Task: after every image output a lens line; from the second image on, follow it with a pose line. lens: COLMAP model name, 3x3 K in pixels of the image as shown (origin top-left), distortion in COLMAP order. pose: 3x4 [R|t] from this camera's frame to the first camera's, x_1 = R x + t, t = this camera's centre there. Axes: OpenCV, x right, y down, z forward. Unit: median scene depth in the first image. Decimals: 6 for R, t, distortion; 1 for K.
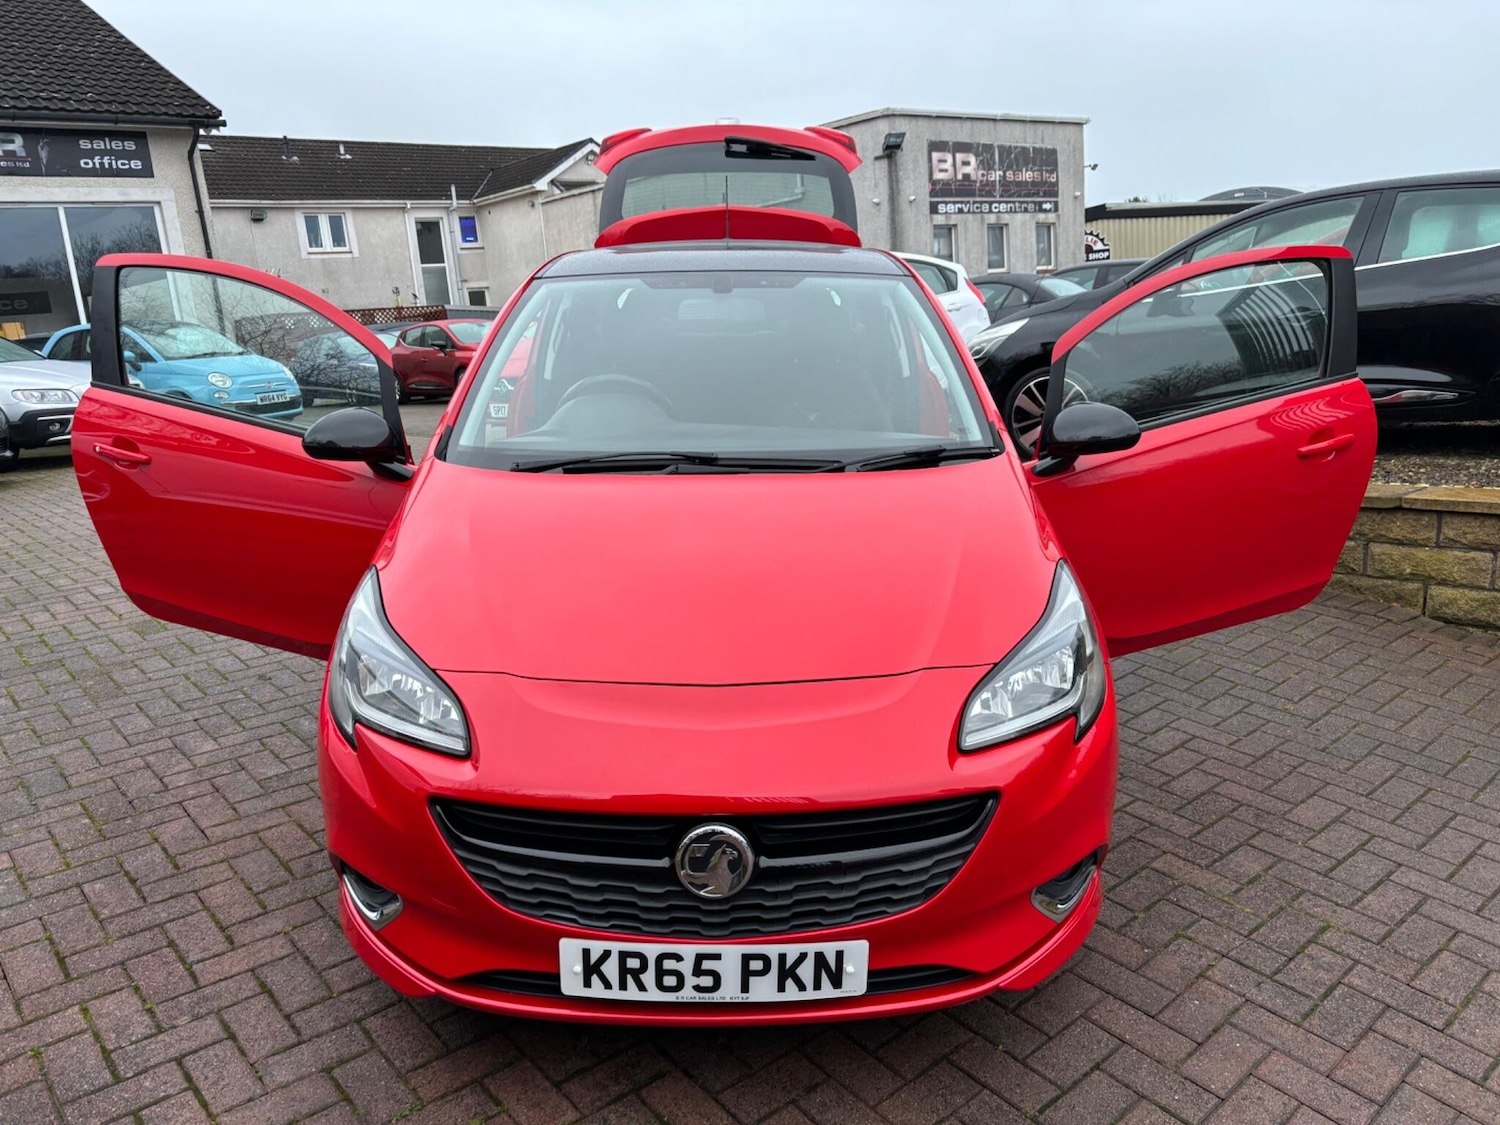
lens RADIAL K [[1134.4, 0, 749.3], [0, 1134.4, 559.2], [0, 0, 1]] dist [0.021820, -0.006951]
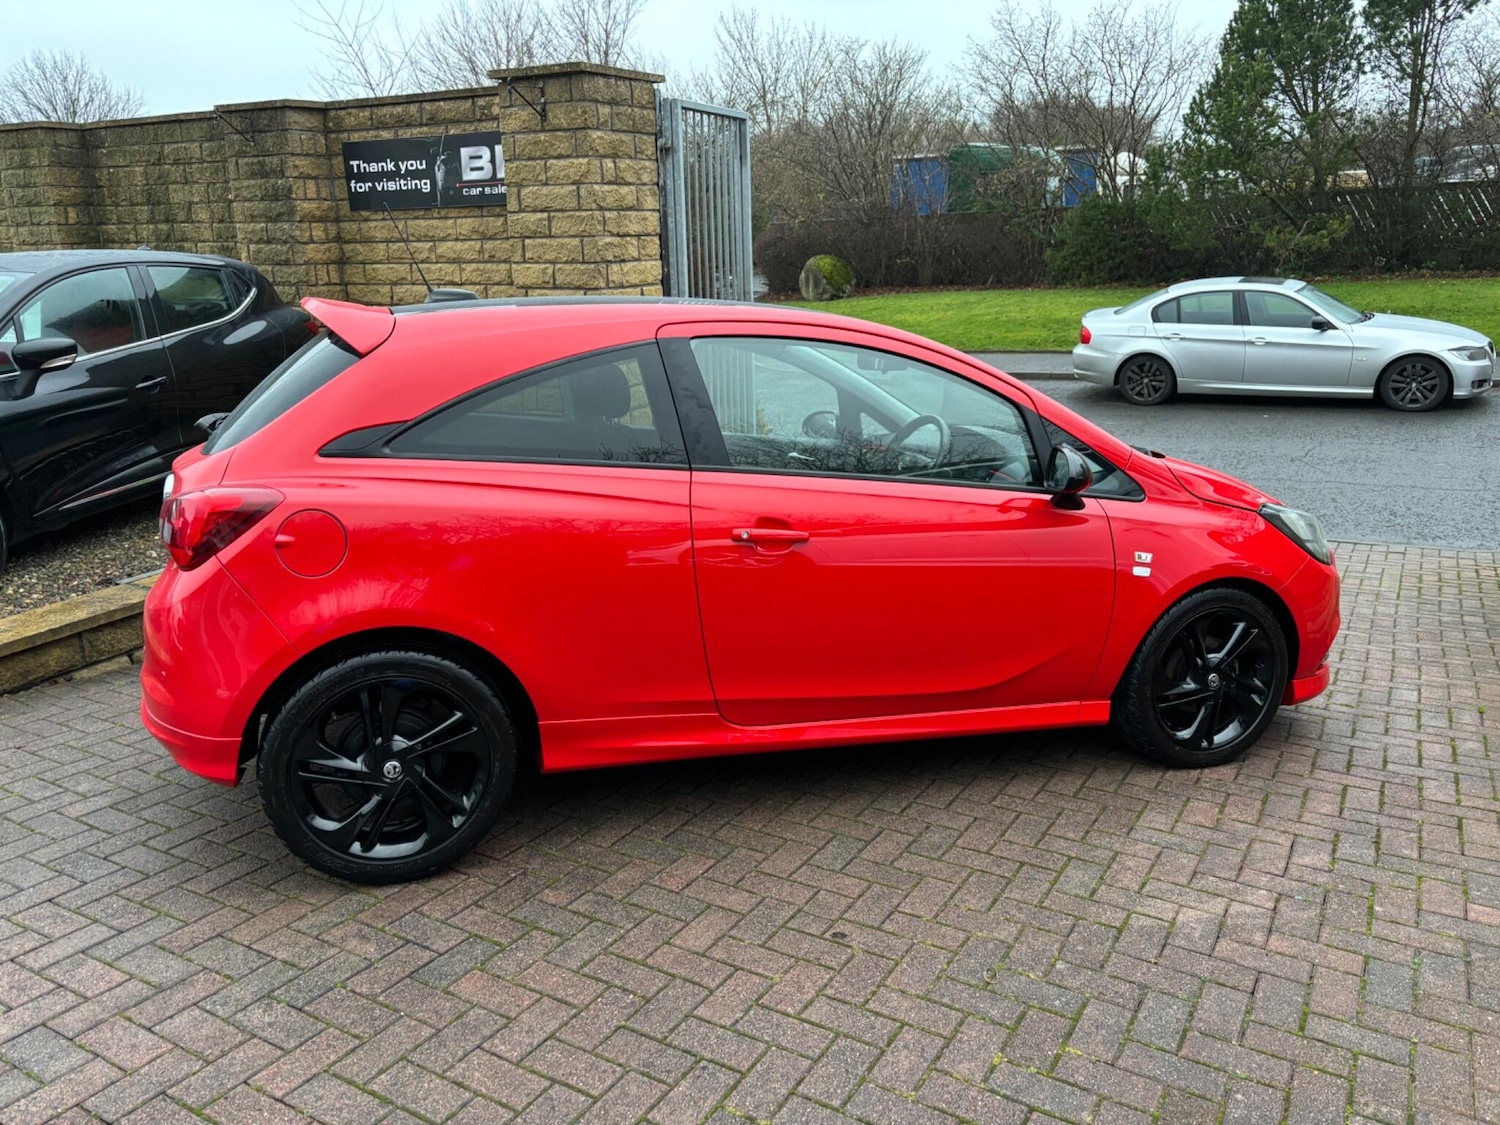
lens RADIAL K [[1141.5, 0, 755.3], [0, 1141.5, 547.5], [0, 0, 1]] dist [0.019569, 0.009476]
pose [[-0.326669, -0.173082, 0.929155, -0.819185], [0.247692, 0.933051, 0.260890, -0.272091], [-0.912105, 0.315370, -0.261928, 1.073058]]
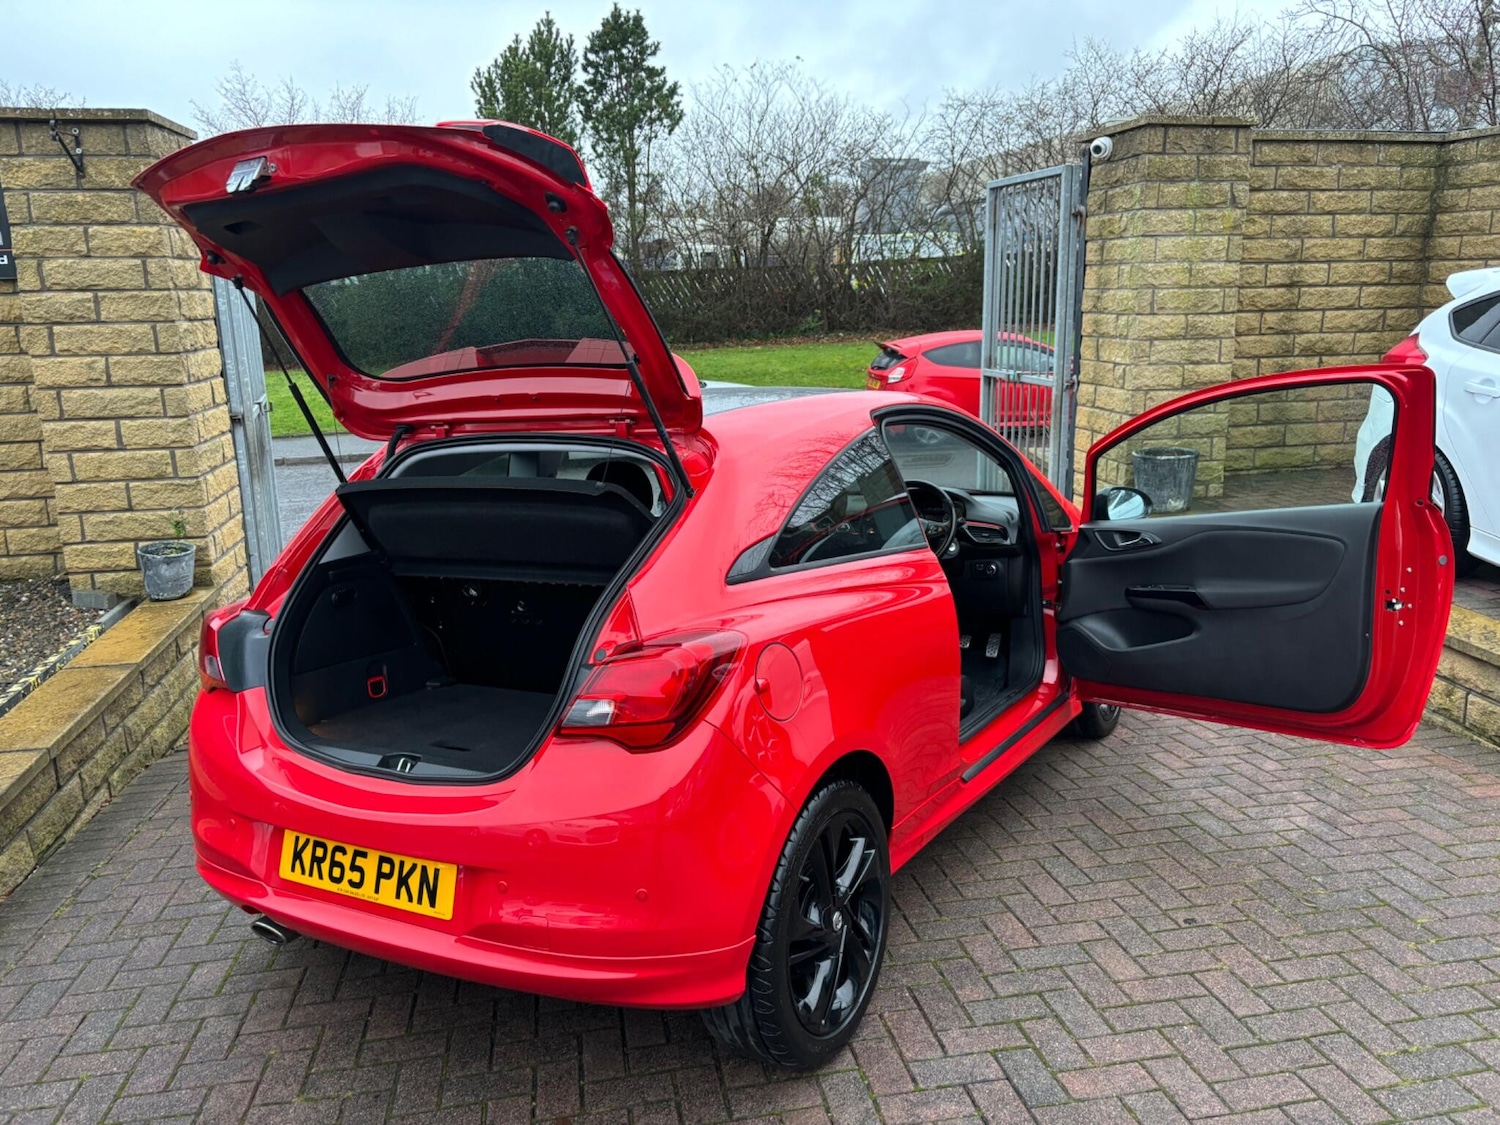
lens RADIAL K [[1132.4, 0, 758.0], [0, 1132.4, 550.7], [0, 0, 1]] dist [0.062441, -0.068035]
pose [[-0.859617, -0.024126, 0.510370, -0.442540], [0.189211, 0.912837, 0.361839, -0.416634], [-0.474614, 0.407610, -0.780125, 1.504008]]
